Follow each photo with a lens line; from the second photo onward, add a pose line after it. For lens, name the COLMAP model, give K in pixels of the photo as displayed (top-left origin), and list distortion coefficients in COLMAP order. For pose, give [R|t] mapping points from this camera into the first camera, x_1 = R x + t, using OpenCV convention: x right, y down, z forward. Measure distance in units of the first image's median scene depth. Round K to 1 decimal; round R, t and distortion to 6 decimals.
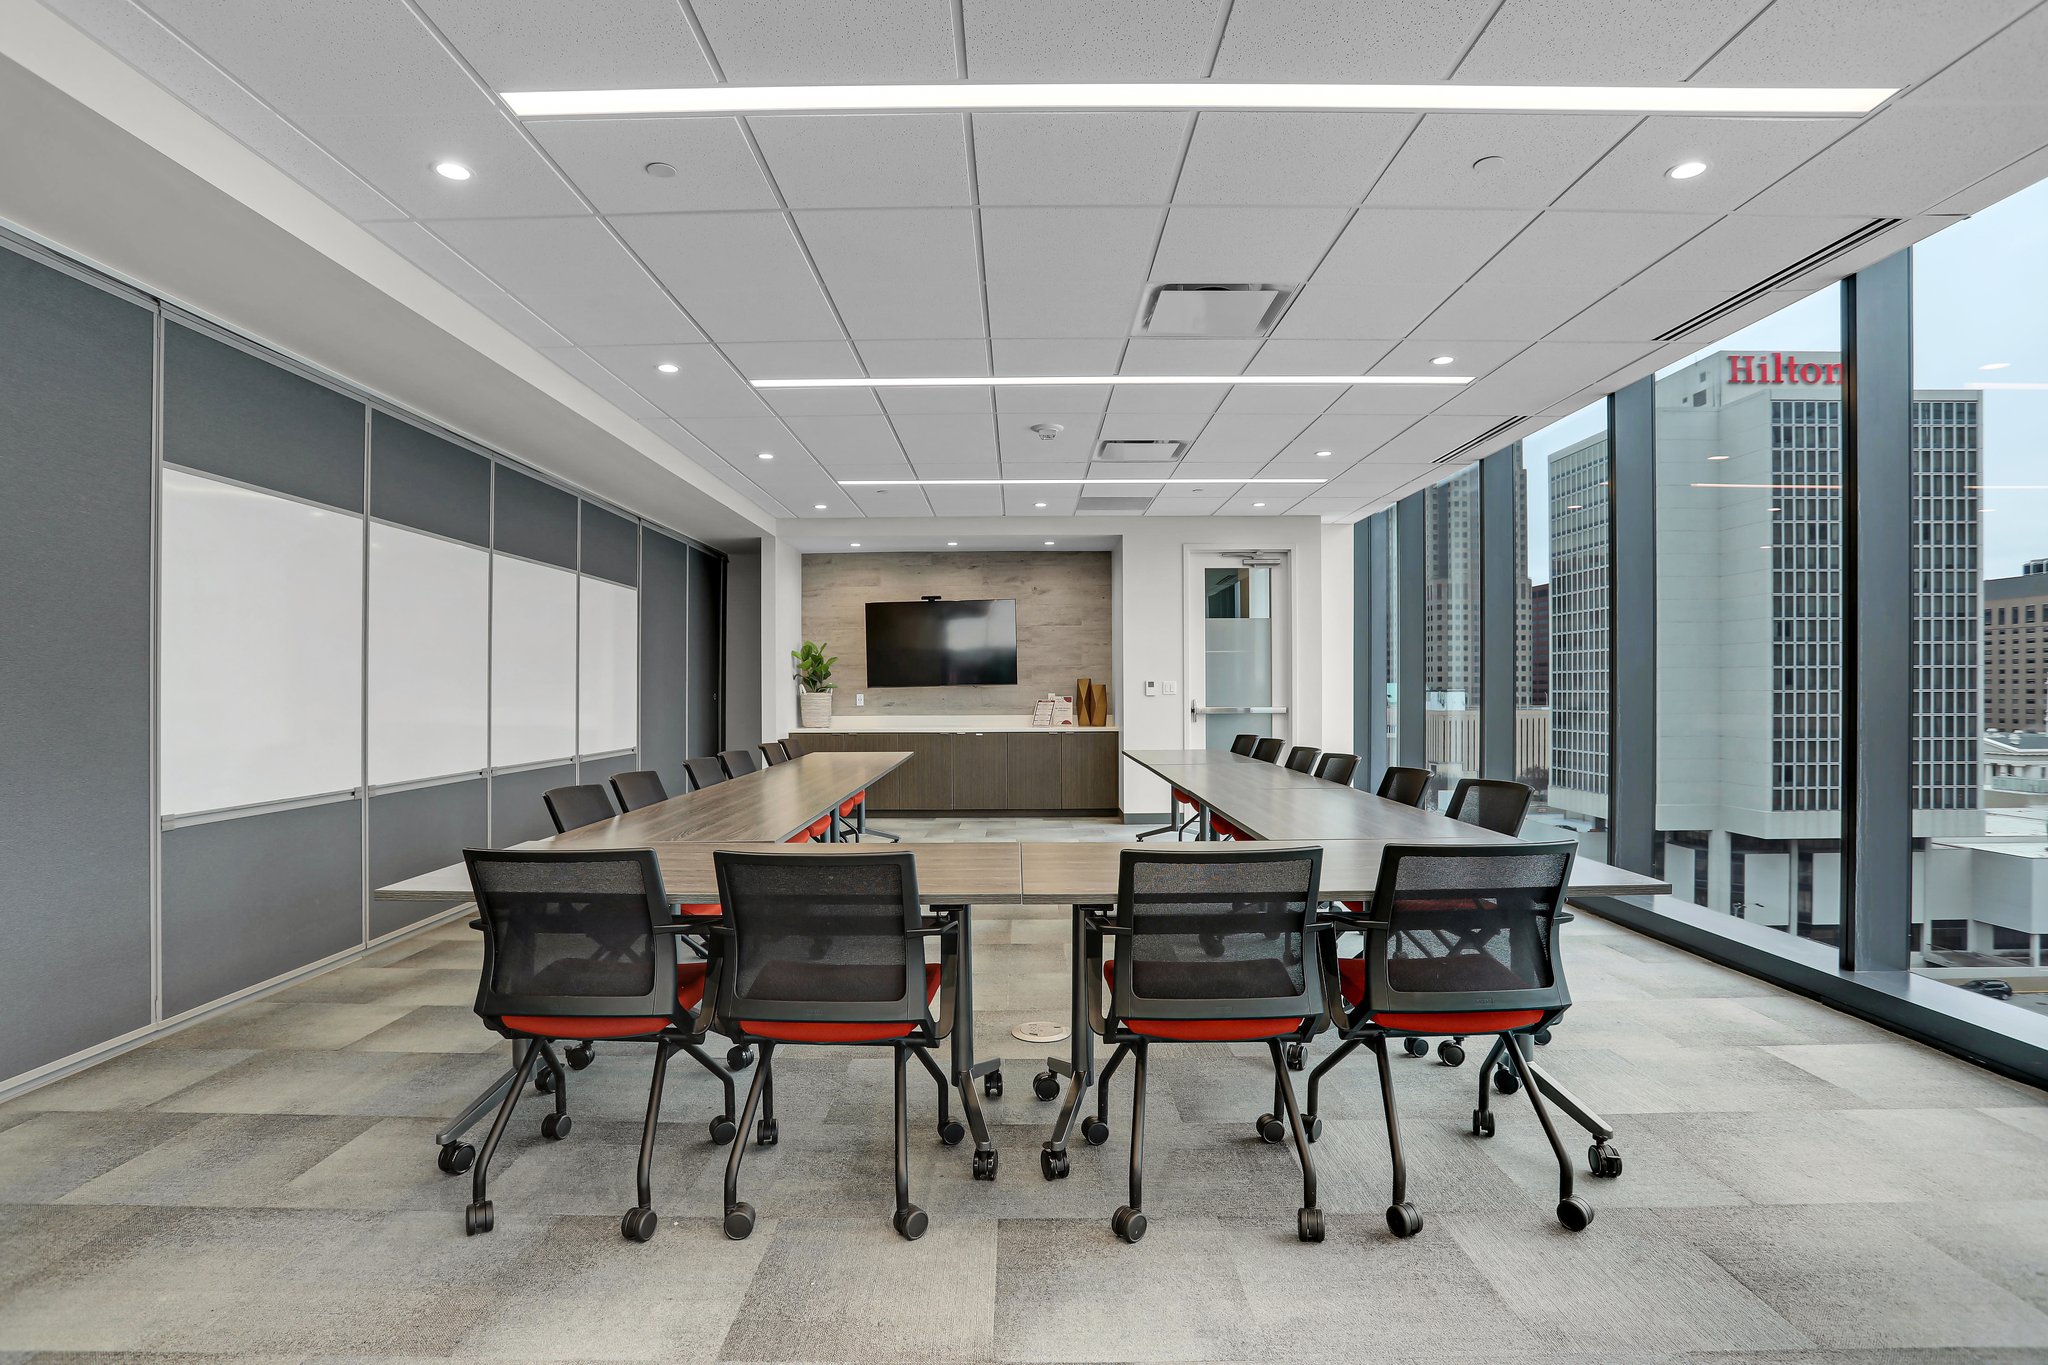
lens RADIAL K [[986.4, 0, 1021.8], [0, 986.4, 685.4], [0, 0, 1]] dist [-0.025592, 0.009324]
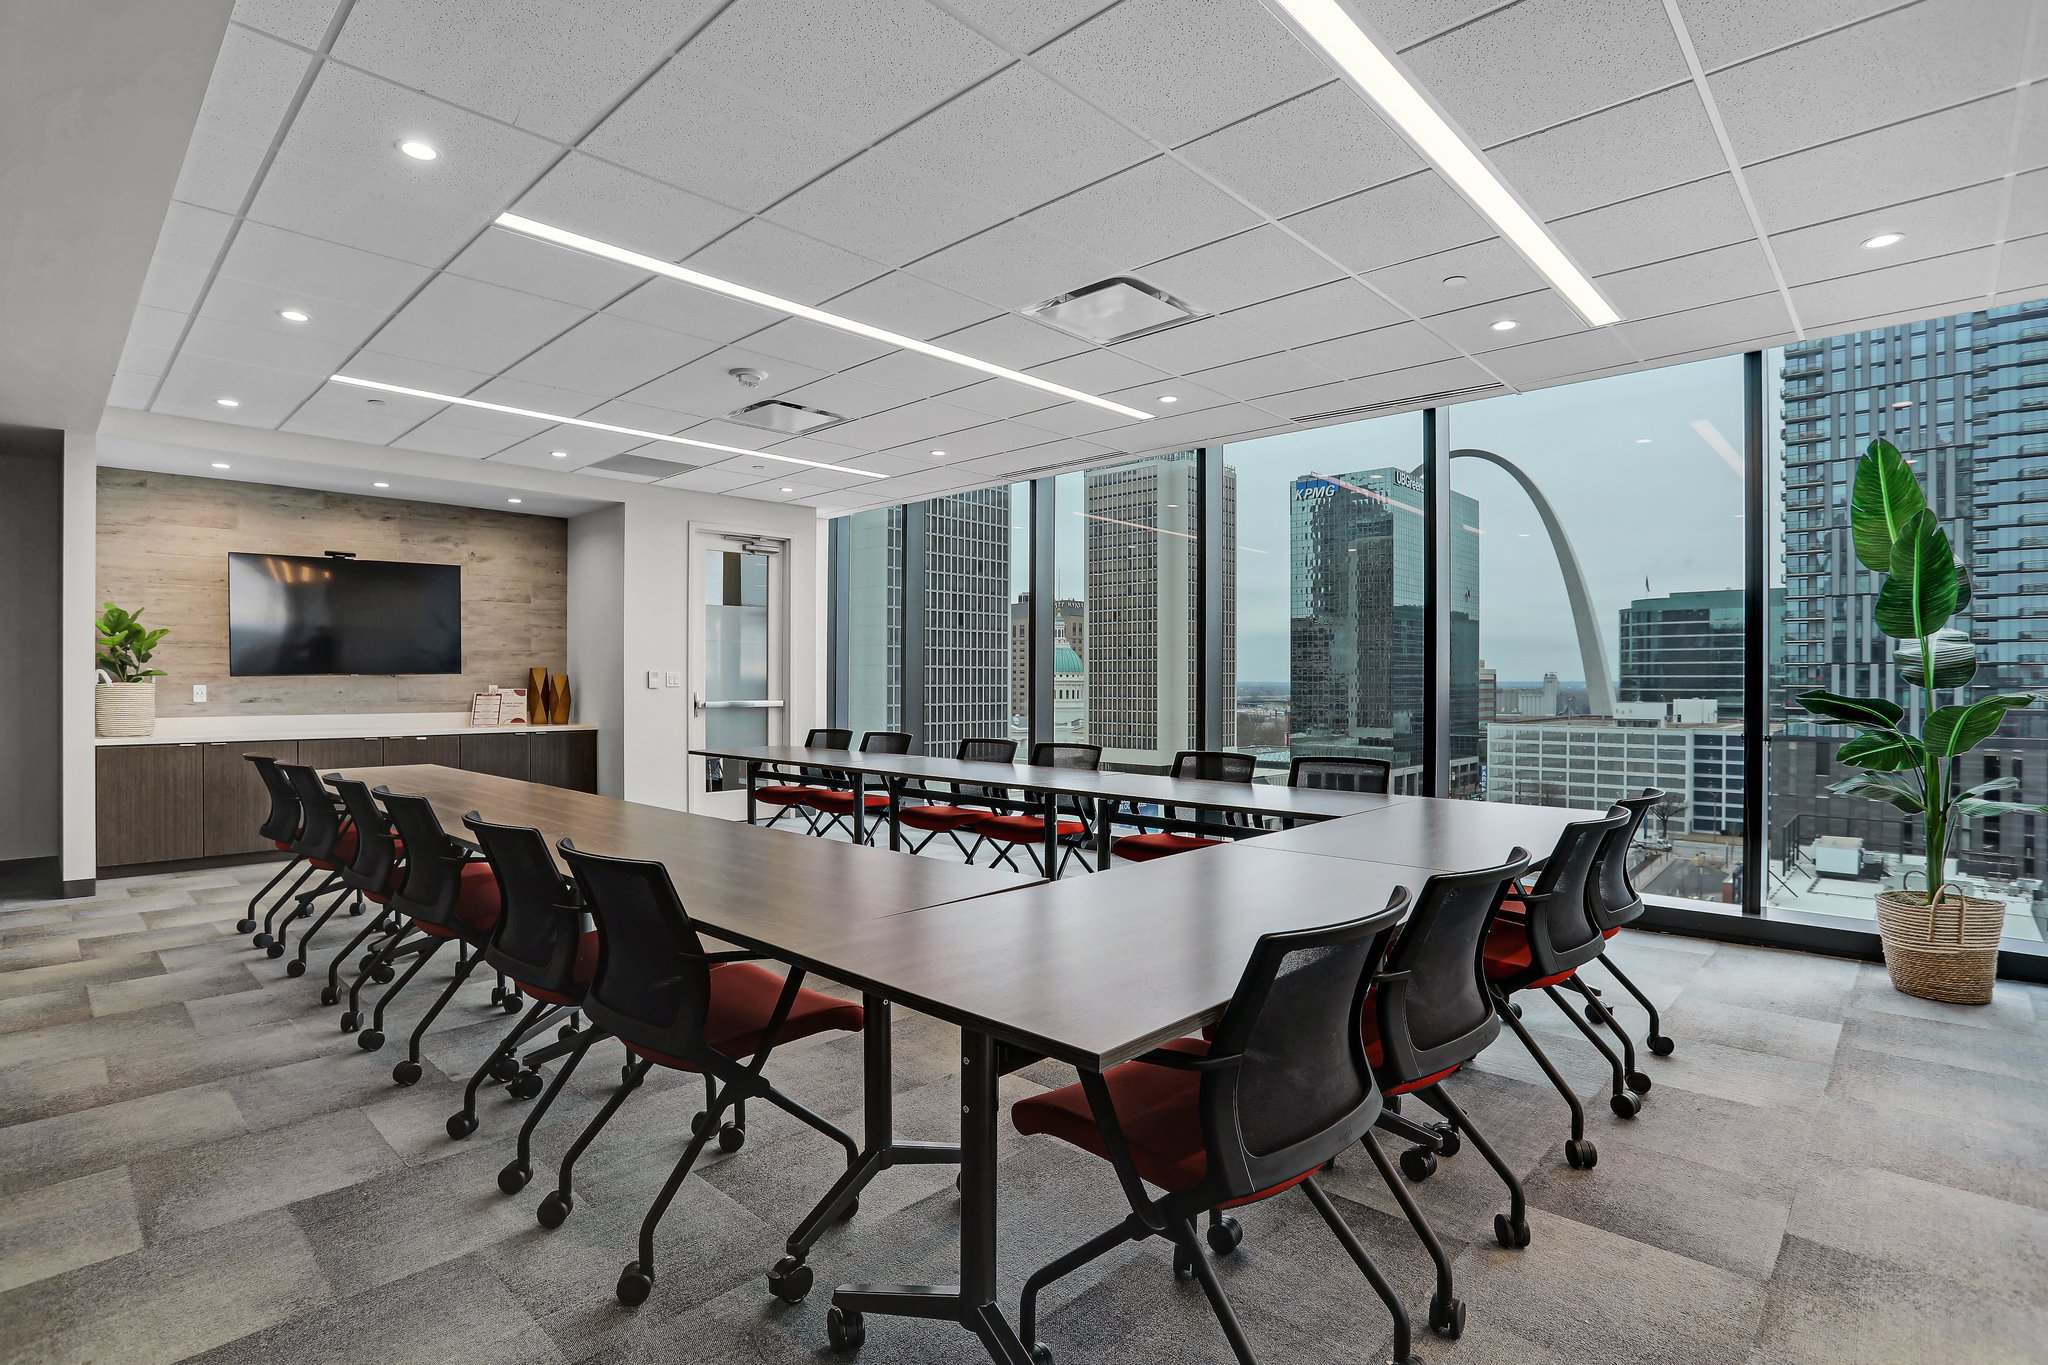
lens RADIAL K [[986.4, 0, 1018.7], [0, 986.4, 681.9], [0, 0, 1]] dist [-0.025592, 0.009324]
pose [[0.700022, 0.004182, 0.714109, -0.247243], [-0.002007, 0.999990, -0.003888, 0.007881], [-0.714118, 0.001288, 0.700024, 0.129350]]
